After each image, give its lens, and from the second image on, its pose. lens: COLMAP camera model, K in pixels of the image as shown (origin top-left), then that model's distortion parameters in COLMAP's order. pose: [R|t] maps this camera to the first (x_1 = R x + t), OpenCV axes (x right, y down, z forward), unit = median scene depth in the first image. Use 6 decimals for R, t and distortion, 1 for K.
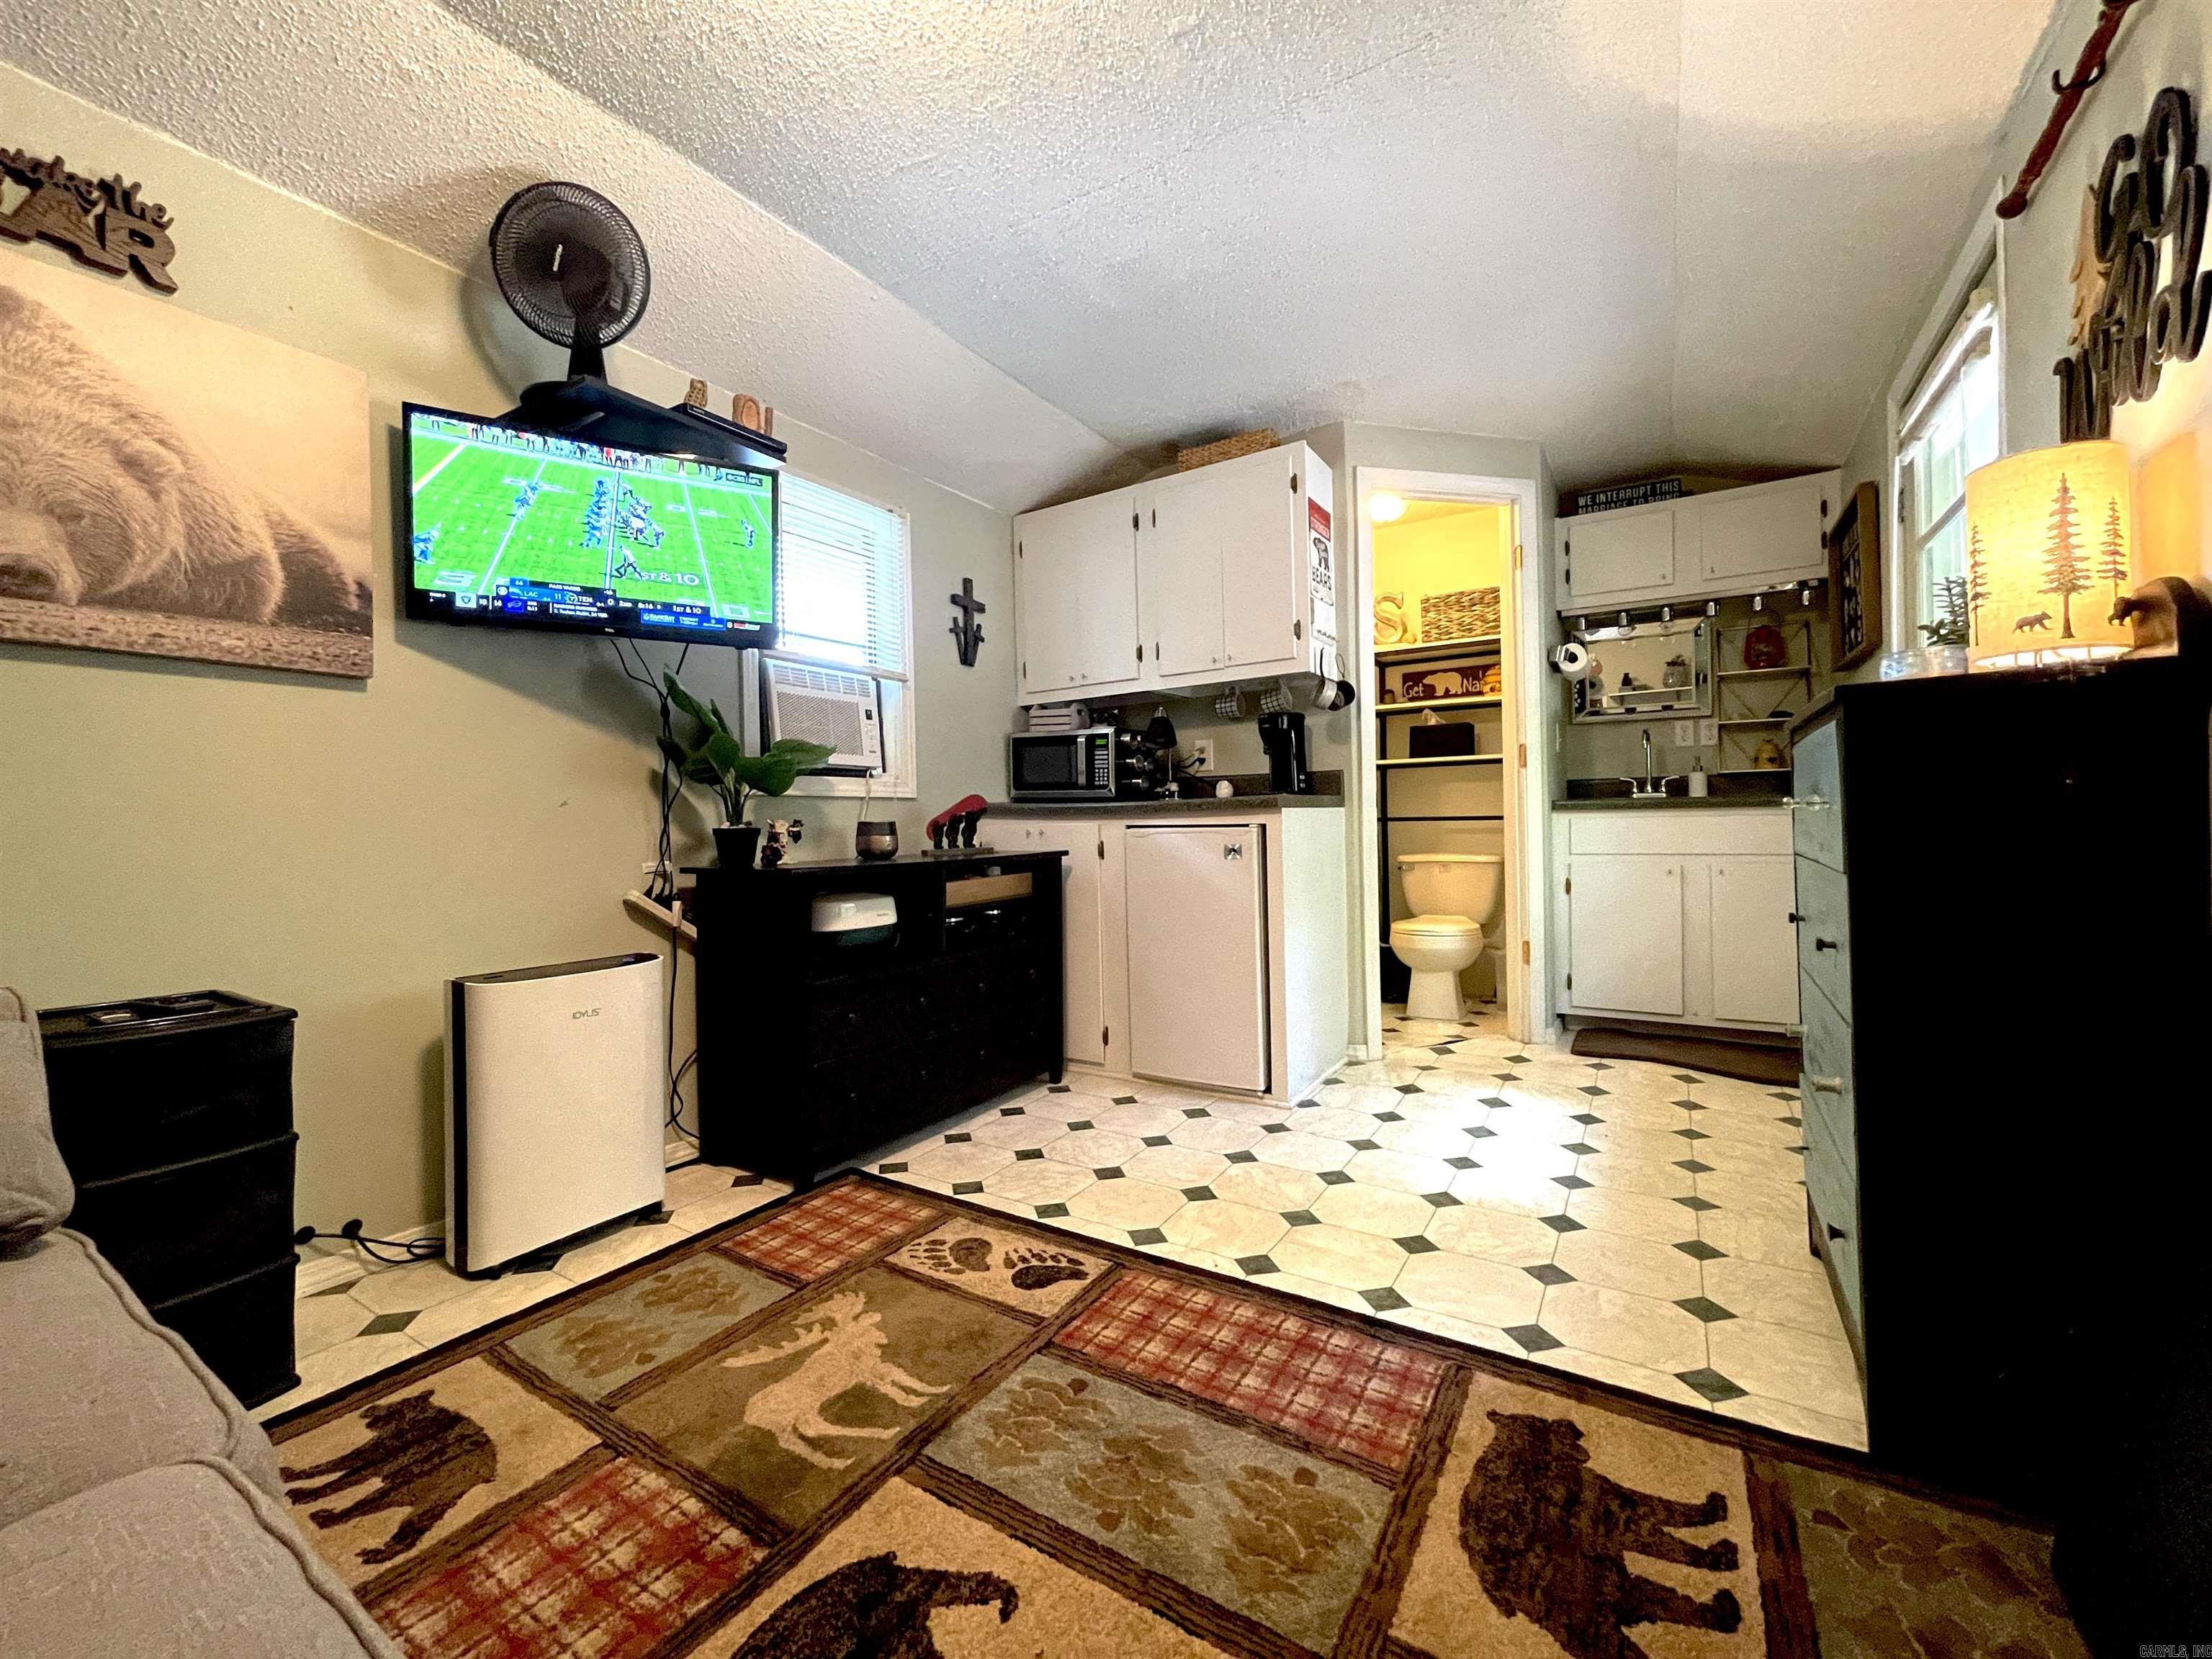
lens RADIAL K [[902.0, 0, 1100.6], [0, 902.0, 826.5], [0, 0, 1]] dist [-0.010298, 0.006428]
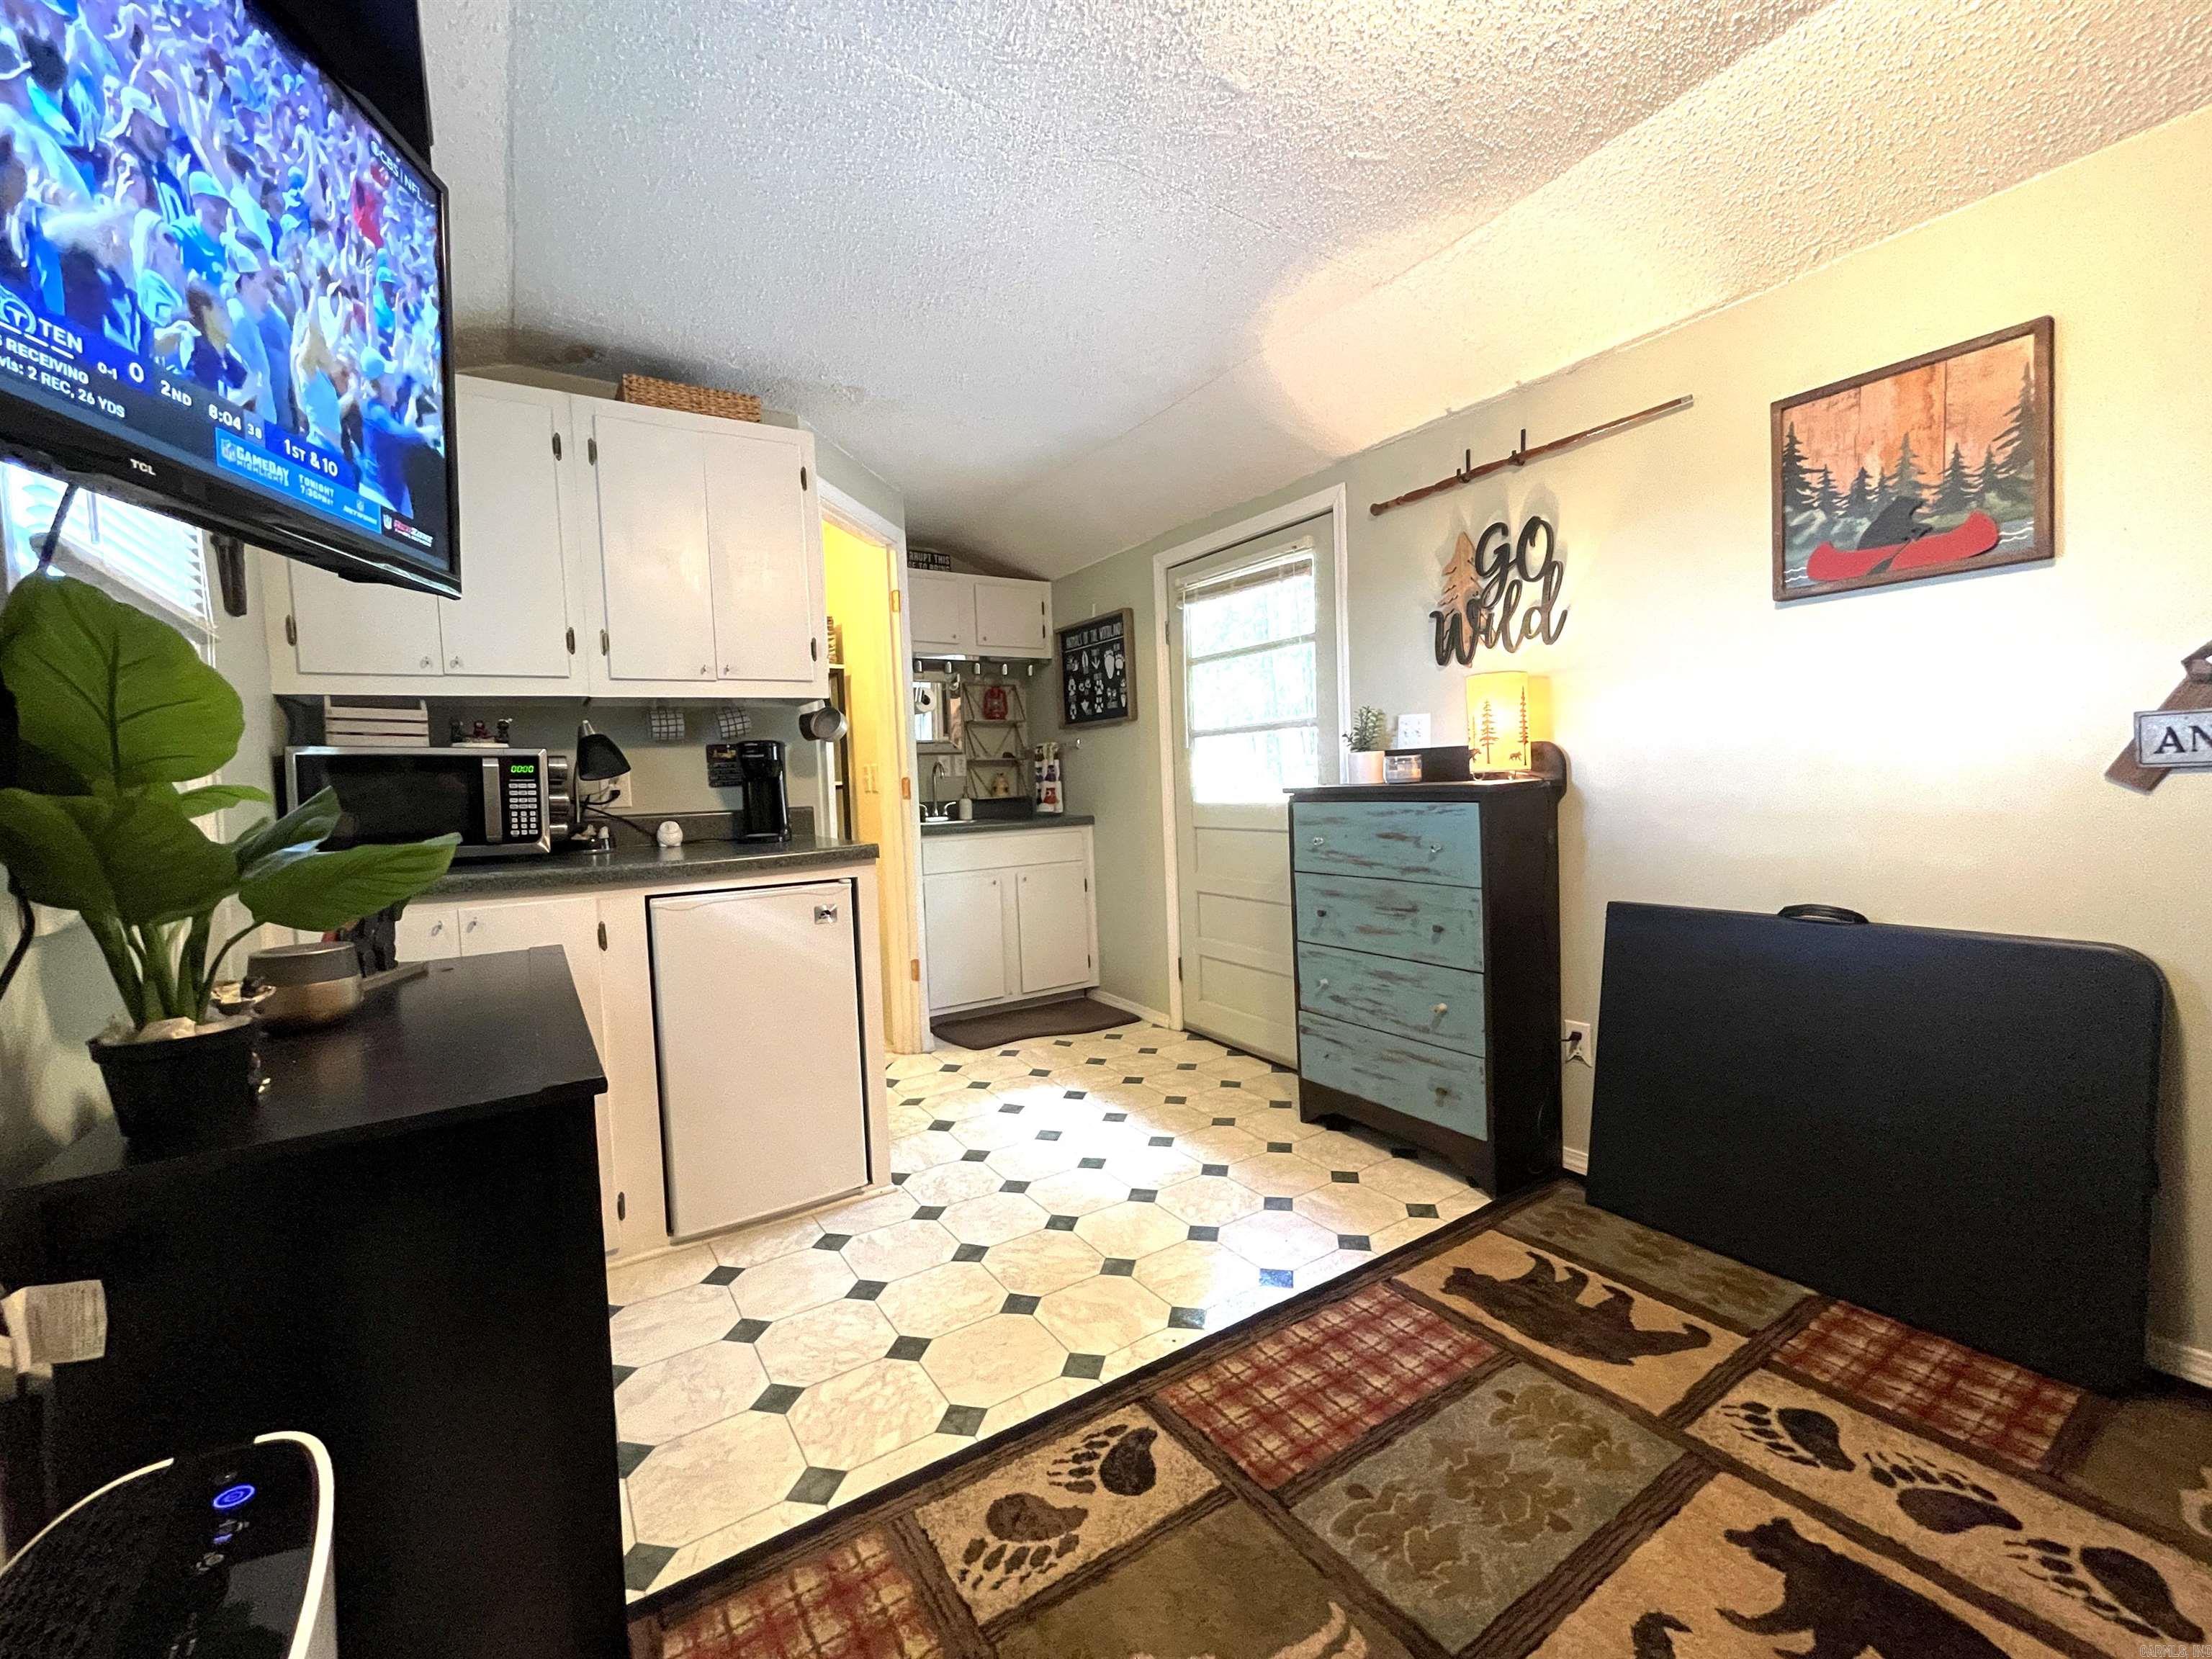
lens RADIAL K [[902.0, 0, 1100.6], [0, 902.0, 826.5], [0, 0, 1]] dist [-0.010298, 0.006428]
pose [[0.413015, -0.041871, 0.909761, -0.759935], [0.036217, 0.998907, 0.029532, -0.103683], [-0.910004, 0.020752, 0.414080, 0.639802]]
